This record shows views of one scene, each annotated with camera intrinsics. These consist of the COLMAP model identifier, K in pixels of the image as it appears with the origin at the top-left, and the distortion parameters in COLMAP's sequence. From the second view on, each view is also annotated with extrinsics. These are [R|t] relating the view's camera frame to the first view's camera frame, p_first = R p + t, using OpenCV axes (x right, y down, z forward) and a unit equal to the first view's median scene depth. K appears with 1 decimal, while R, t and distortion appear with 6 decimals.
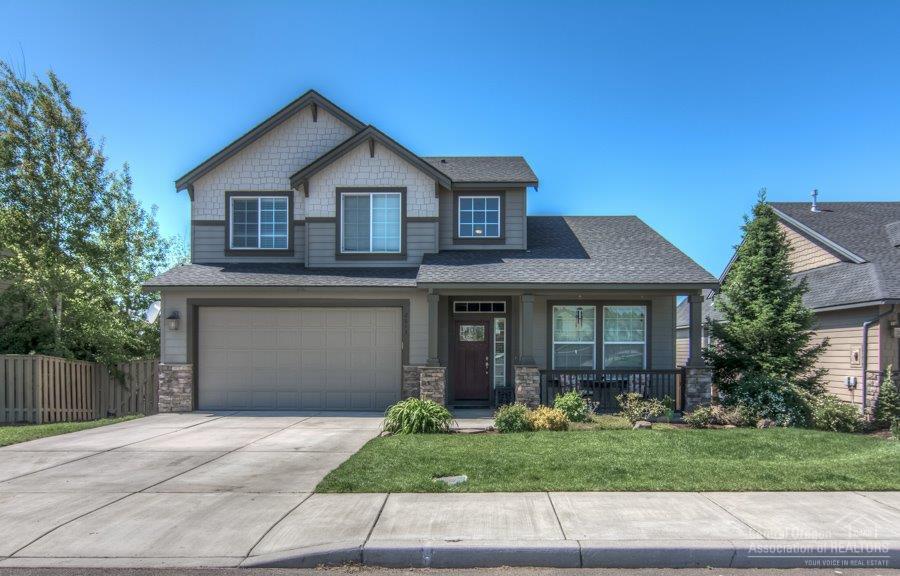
lens RADIAL K [[609.8, 0, 450.9], [0, 609.8, 356.8], [0, 0, 1]] dist [-0.001199, 0.002727]
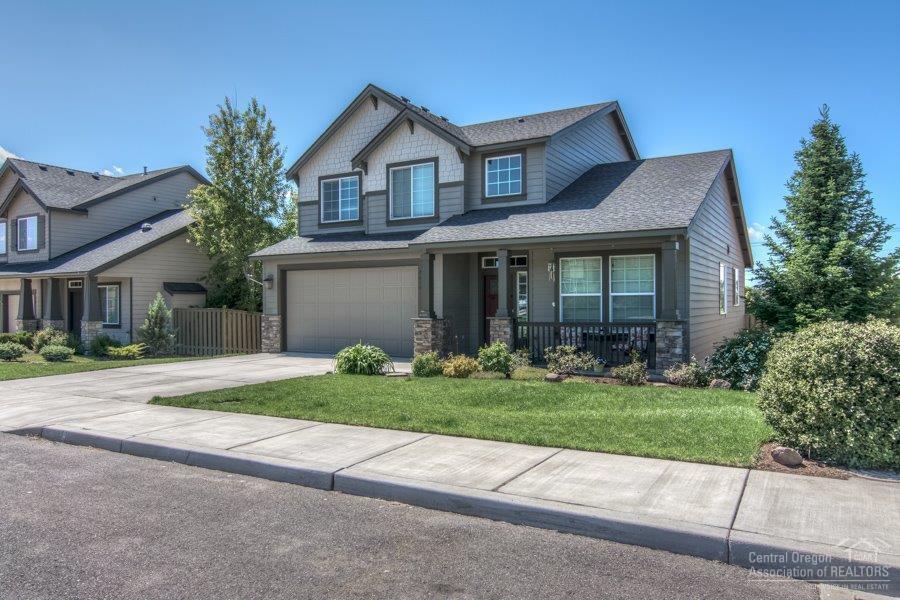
lens RADIAL K [[635.2, 0, 450.0], [0, 635.2, 300.0], [0, 0, 1]] dist [0.002022, 0.001091]
pose [[0.871109, -0.009579, -0.490997, 0.511398], [0.002694, 0.999888, -0.014728, -0.000035], [0.491083, 0.011507, 0.871037, 0.004893]]
